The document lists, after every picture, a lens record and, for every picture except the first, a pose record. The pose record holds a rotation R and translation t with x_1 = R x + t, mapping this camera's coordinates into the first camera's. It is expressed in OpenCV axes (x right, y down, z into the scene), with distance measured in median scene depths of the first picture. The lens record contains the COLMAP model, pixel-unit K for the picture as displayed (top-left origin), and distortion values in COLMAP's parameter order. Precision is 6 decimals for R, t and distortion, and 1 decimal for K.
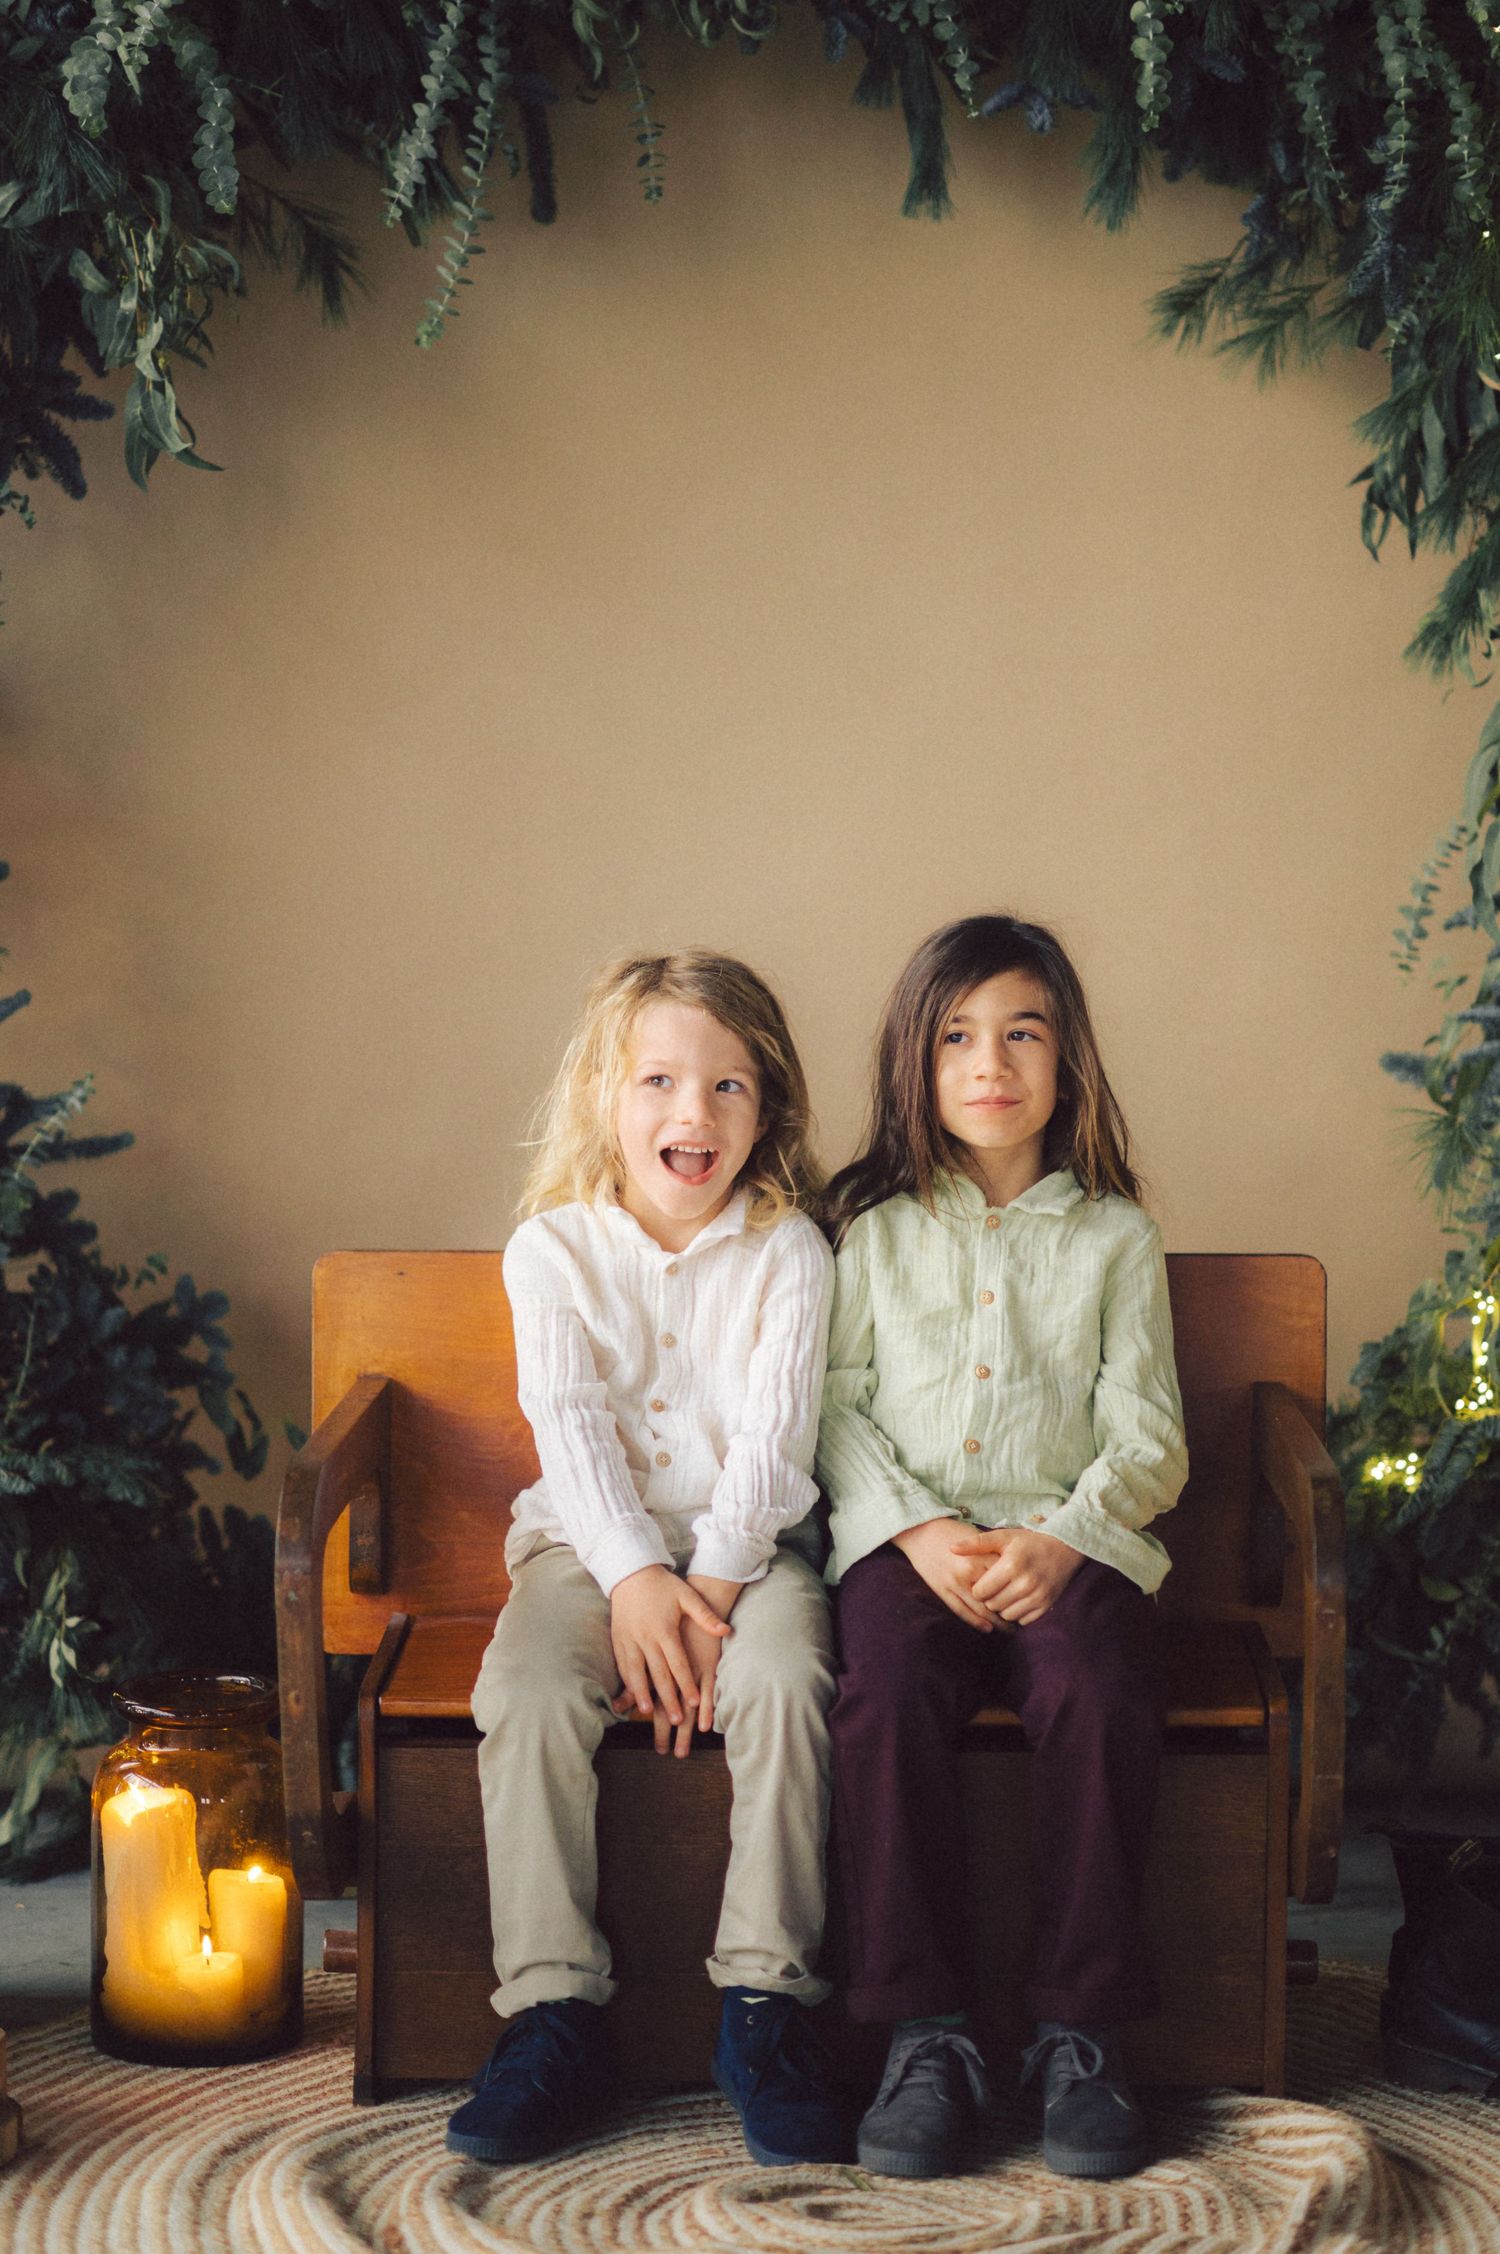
lens RADIAL K [[5178.1, 0, 750.0], [0, 5178.1, 1127.0], [0, 0, 1]] dist [-0.349428, 3.824508]
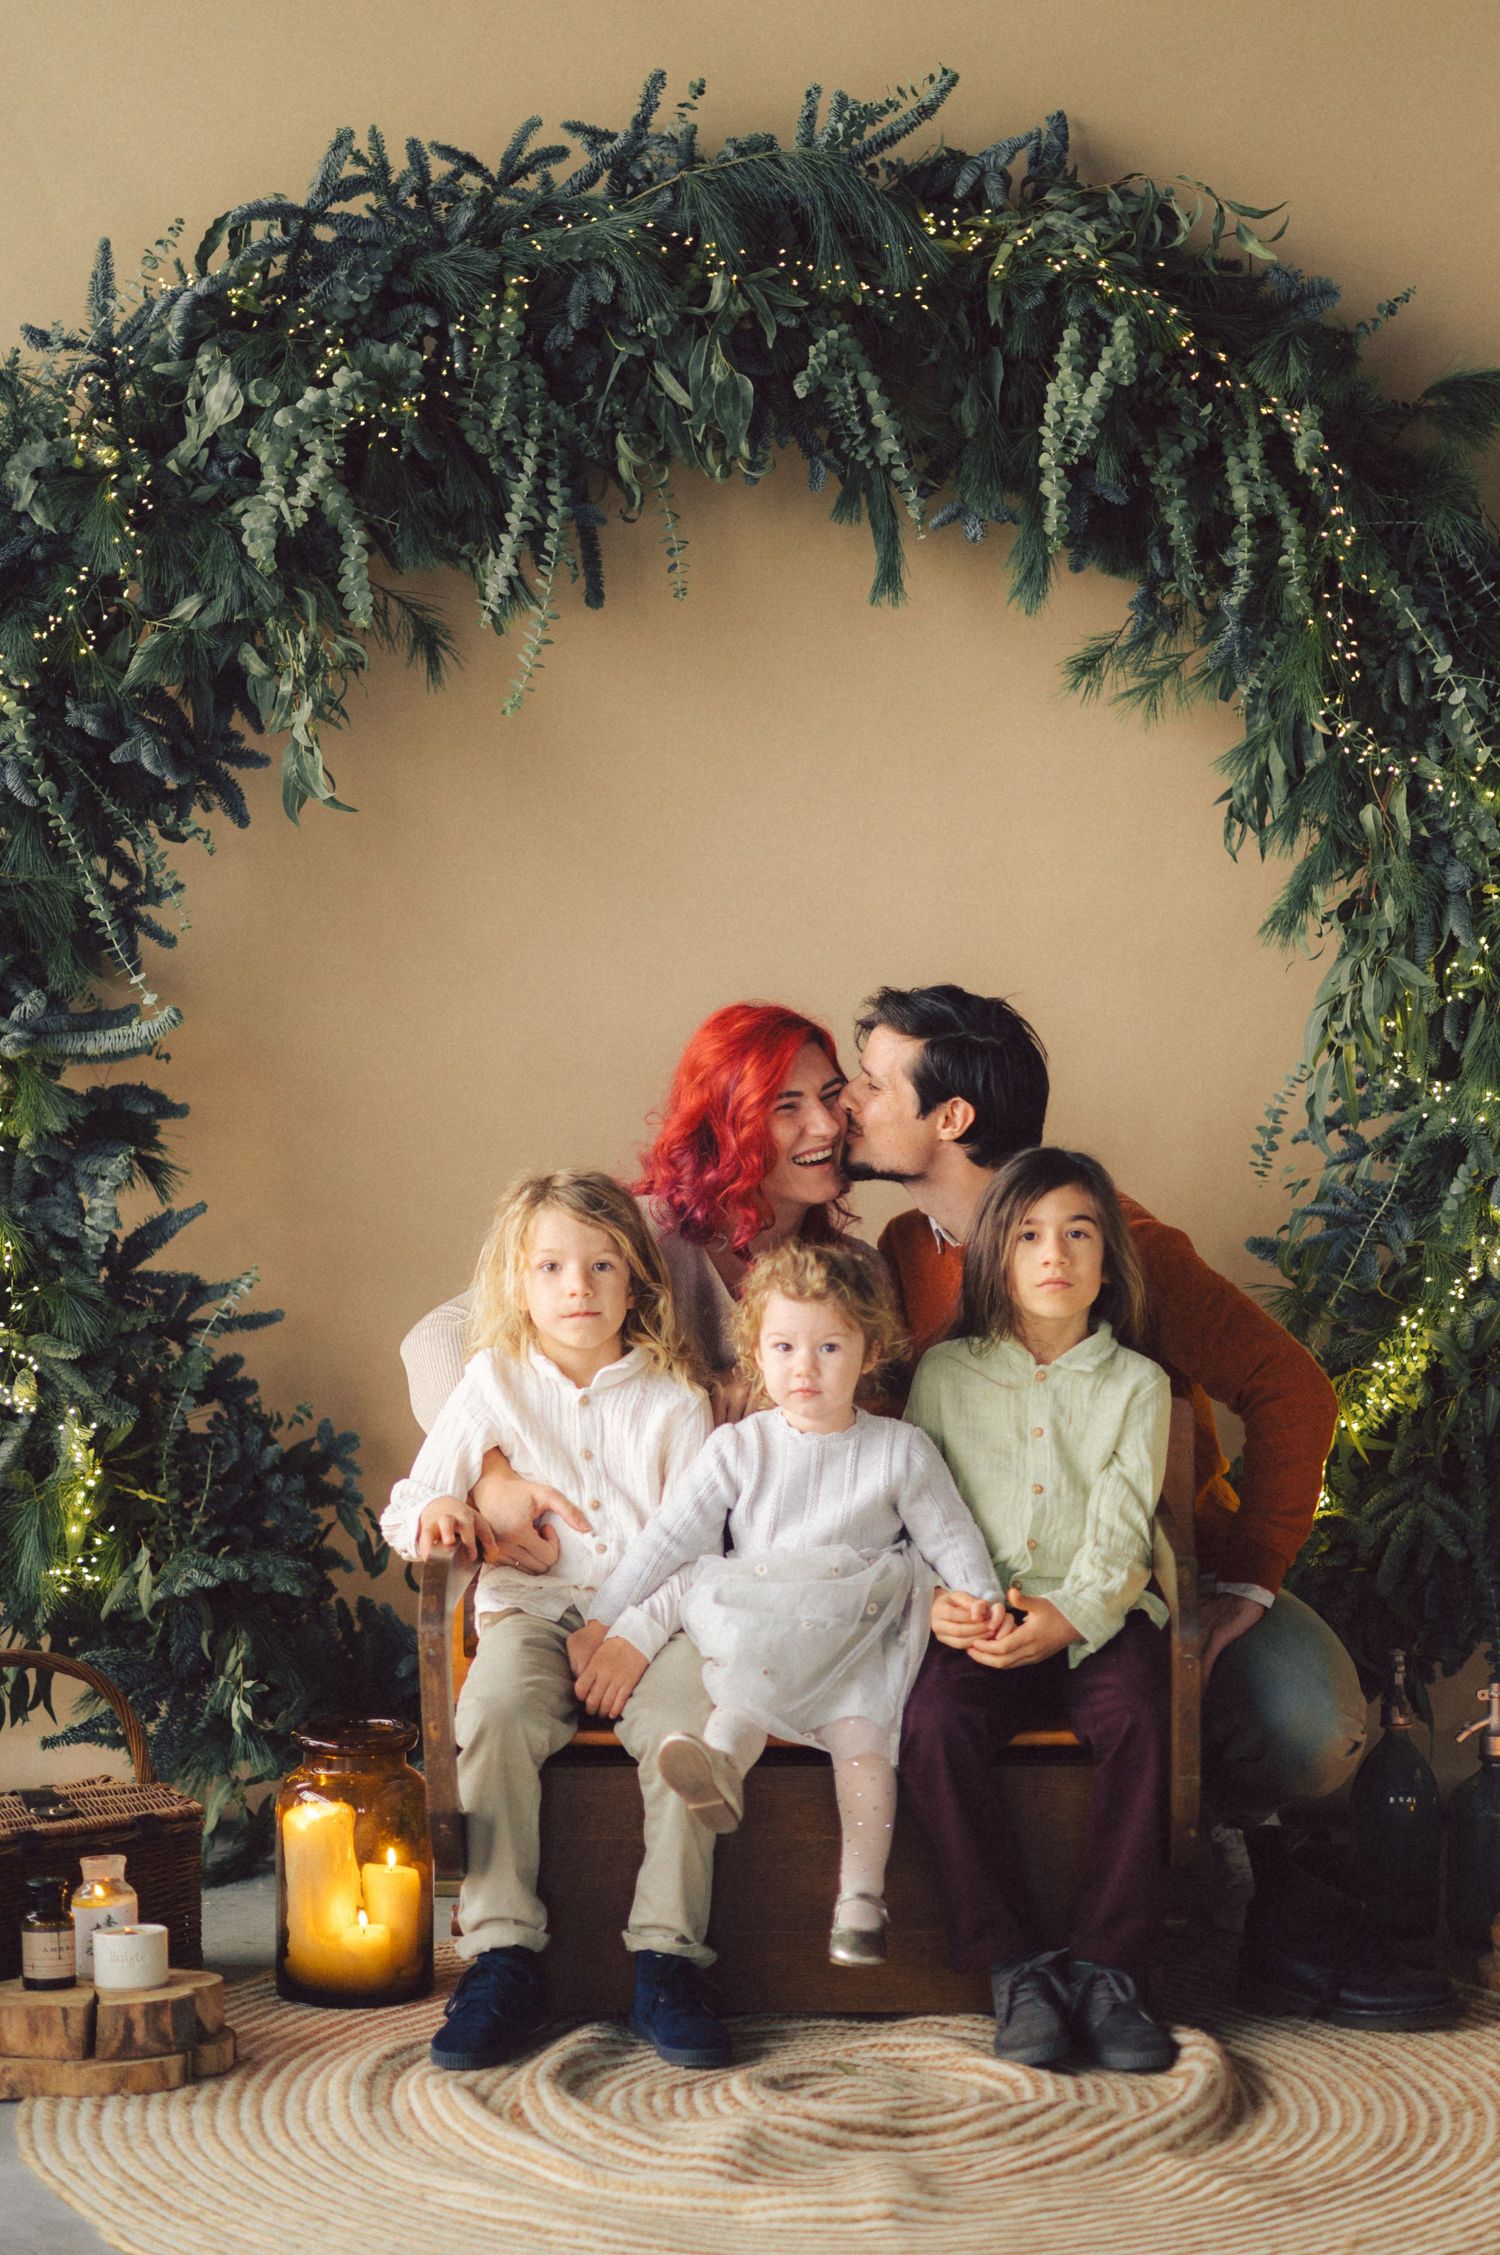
lens RADIAL K [[5017.9, 0, 800.3], [0, 5017.9, 1129.6], [0, 0, 1]] dist [0.091892, 0.392999]
pose [[0.999897, -0.009077, 0.011151, -0.003595], [0.009385, 0.999567, -0.027873, -0.008243], [-0.010893, 0.027975, 0.999549, -0.285837]]
